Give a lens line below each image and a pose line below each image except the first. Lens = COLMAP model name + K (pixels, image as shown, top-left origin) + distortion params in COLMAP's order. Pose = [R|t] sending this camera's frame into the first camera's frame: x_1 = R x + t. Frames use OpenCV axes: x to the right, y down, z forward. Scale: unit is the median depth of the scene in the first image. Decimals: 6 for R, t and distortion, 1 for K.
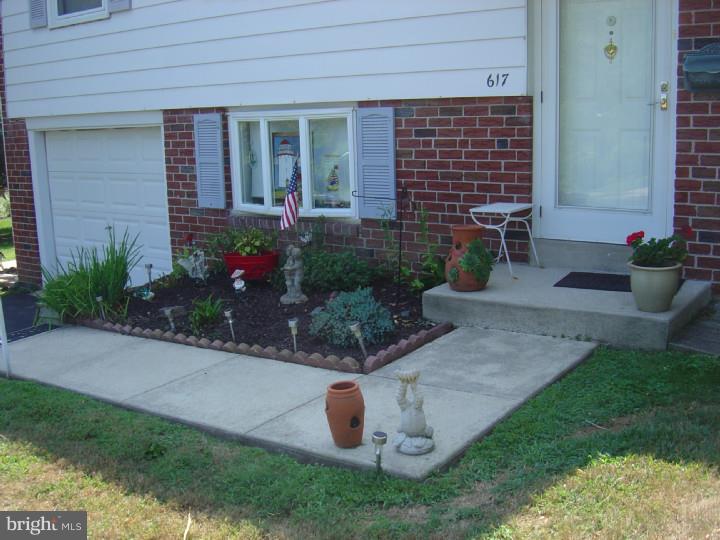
lens RADIAL K [[793.0, 0, 360.0], [0, 793.0, 270.0], [0, 0, 1]] dist [-0.141414, 0.030380]
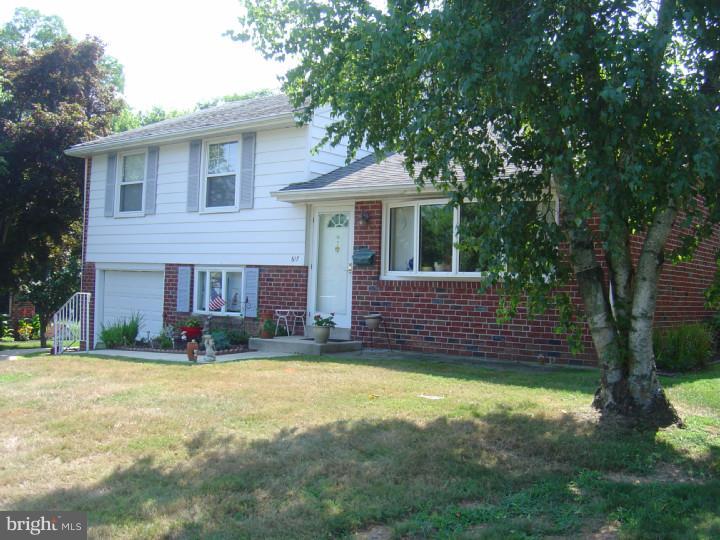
lens RADIAL K [[793.0, 0, 360.0], [0, 793.0, 270.0], [0, 0, 1]] dist [-0.141414, 0.030380]
pose [[0.997110, 0.062086, -0.043773, 0.394338], [-0.070048, 0.974412, -0.213576, 0.245135], [0.029393, 0.216025, 0.975945, -1.125187]]
